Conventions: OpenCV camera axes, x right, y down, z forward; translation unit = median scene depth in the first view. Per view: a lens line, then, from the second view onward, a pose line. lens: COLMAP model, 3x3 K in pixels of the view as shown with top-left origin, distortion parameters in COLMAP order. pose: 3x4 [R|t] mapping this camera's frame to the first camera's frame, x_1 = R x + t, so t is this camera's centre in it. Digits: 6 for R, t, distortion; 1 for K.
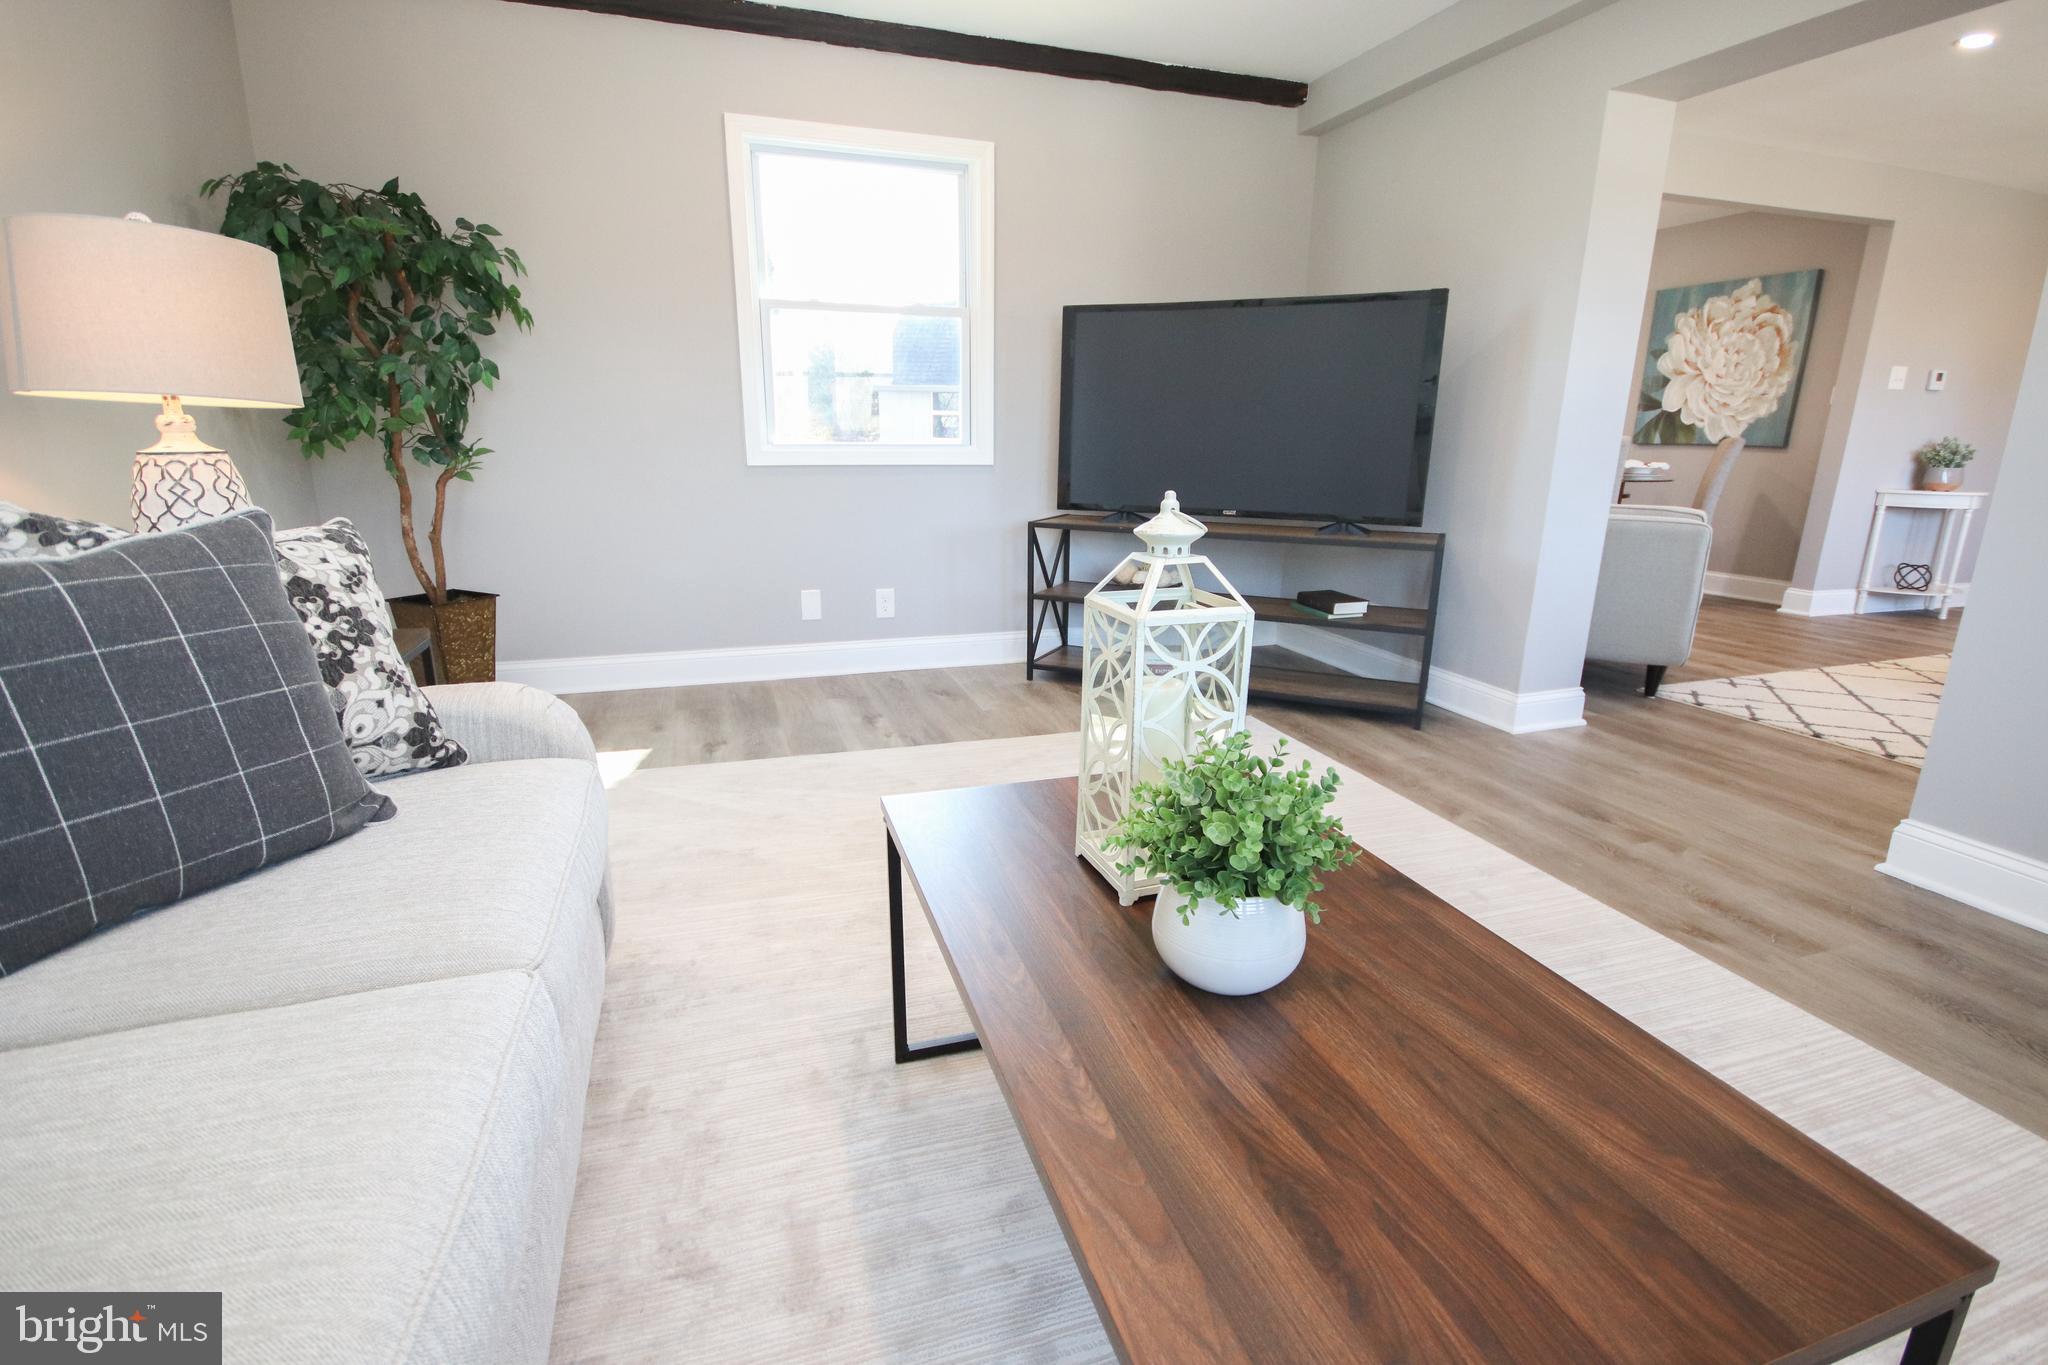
lens RADIAL K [[942.1, 0, 1024.0], [0, 942.1, 682.5], [0, 0, 1]] dist [0.009325, -0.019304]
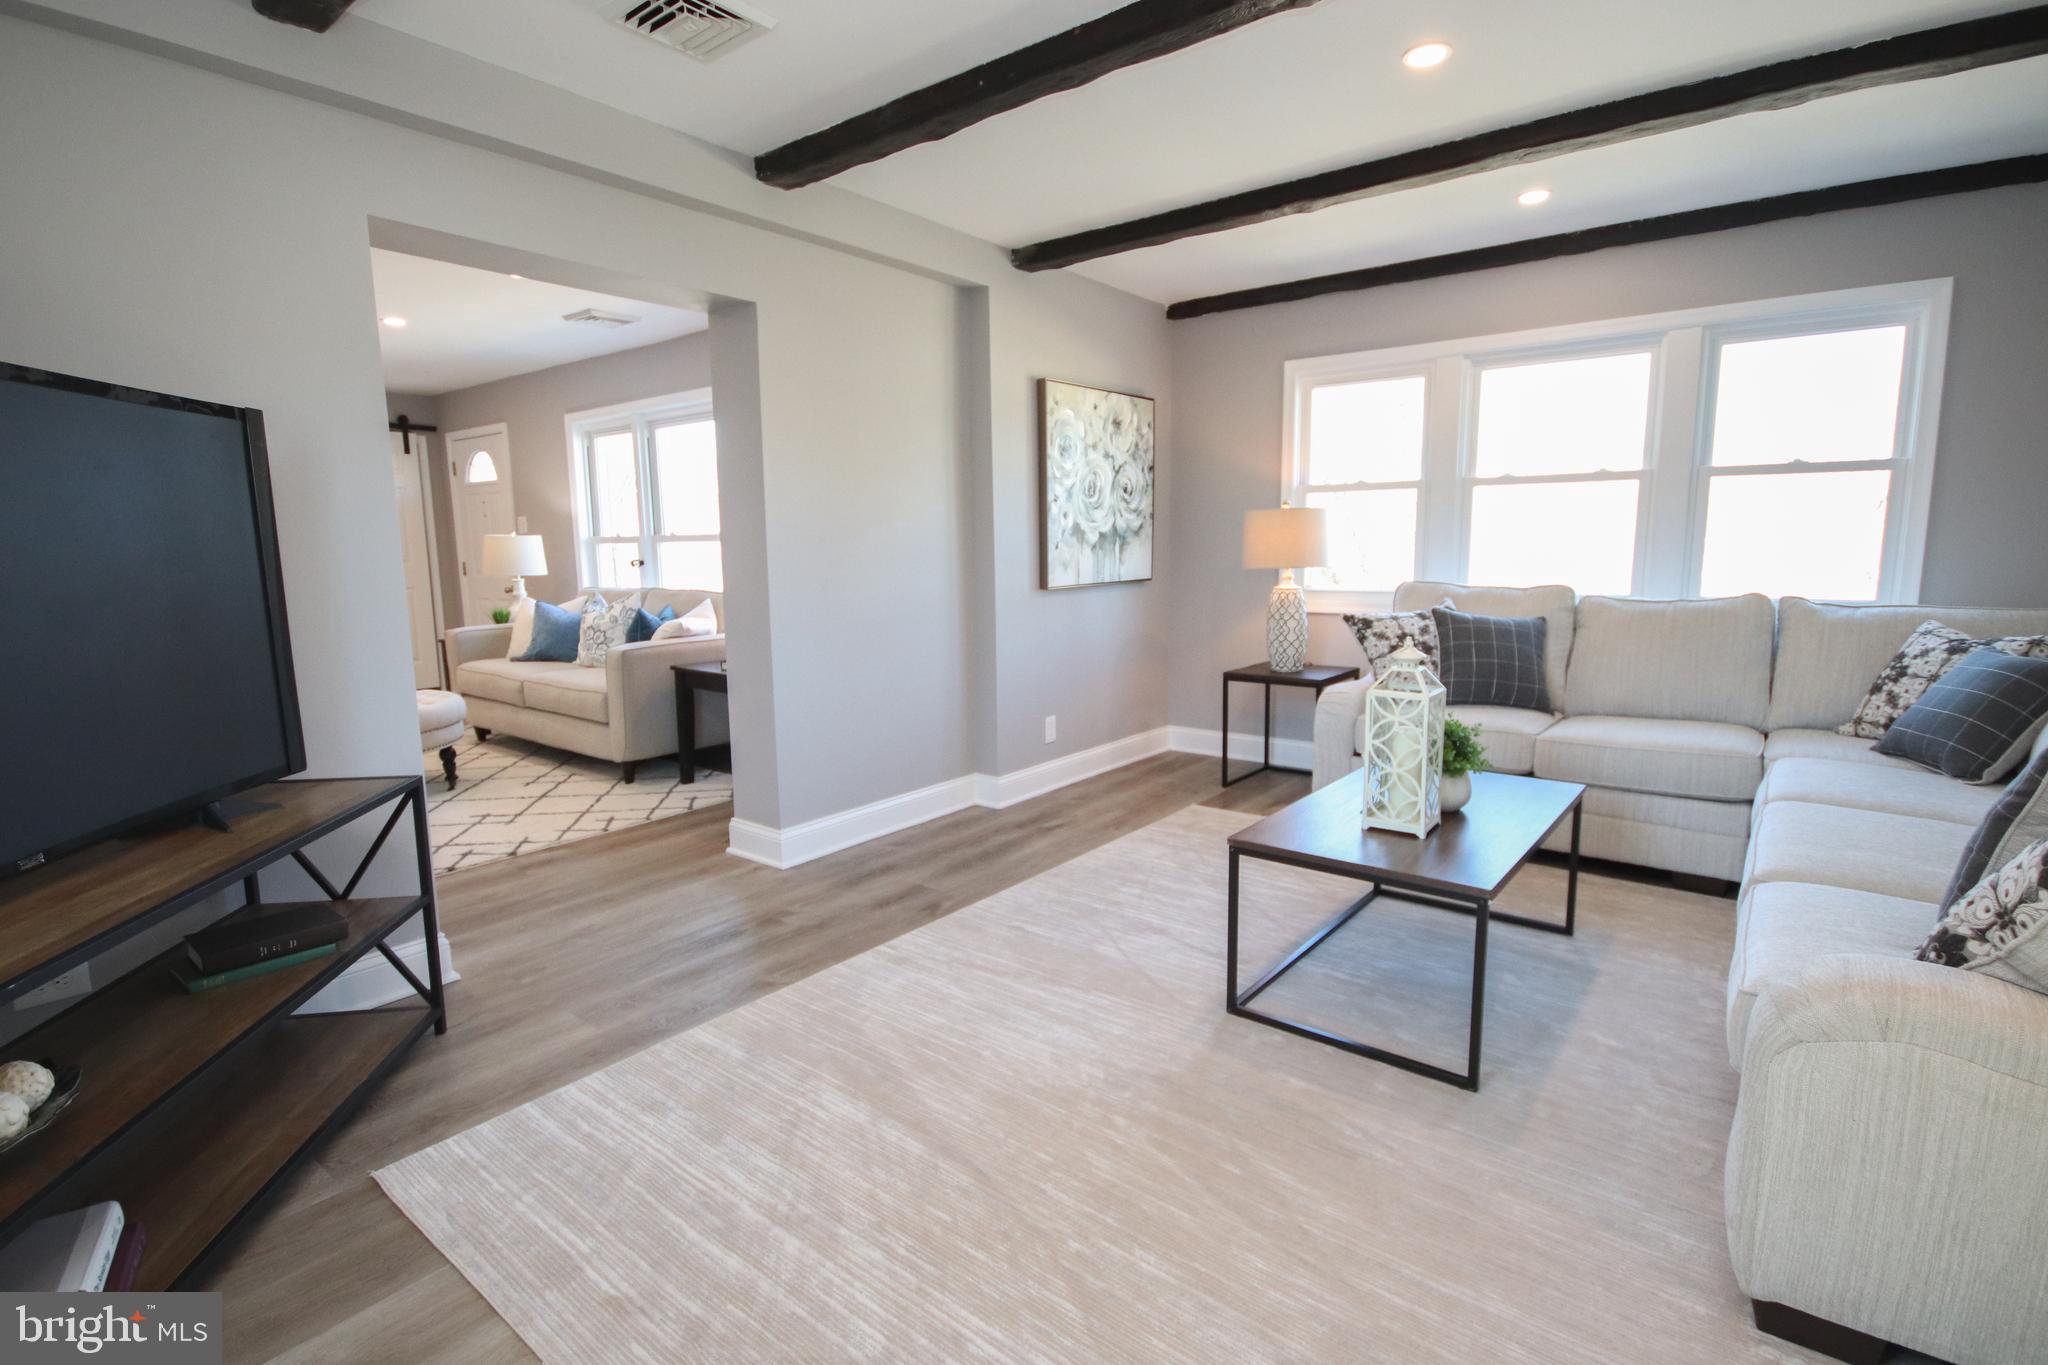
lens RADIAL K [[942.1, 0, 1024.0], [0, 942.1, 682.5], [0, 0, 1]] dist [0.009325, -0.019304]
pose [[-0.551463, -0.118601, 0.825725, -0.518803], [0.221466, 0.933507, 0.281988, -0.414146], [-0.804265, 0.338376, -0.488528, 1.279112]]
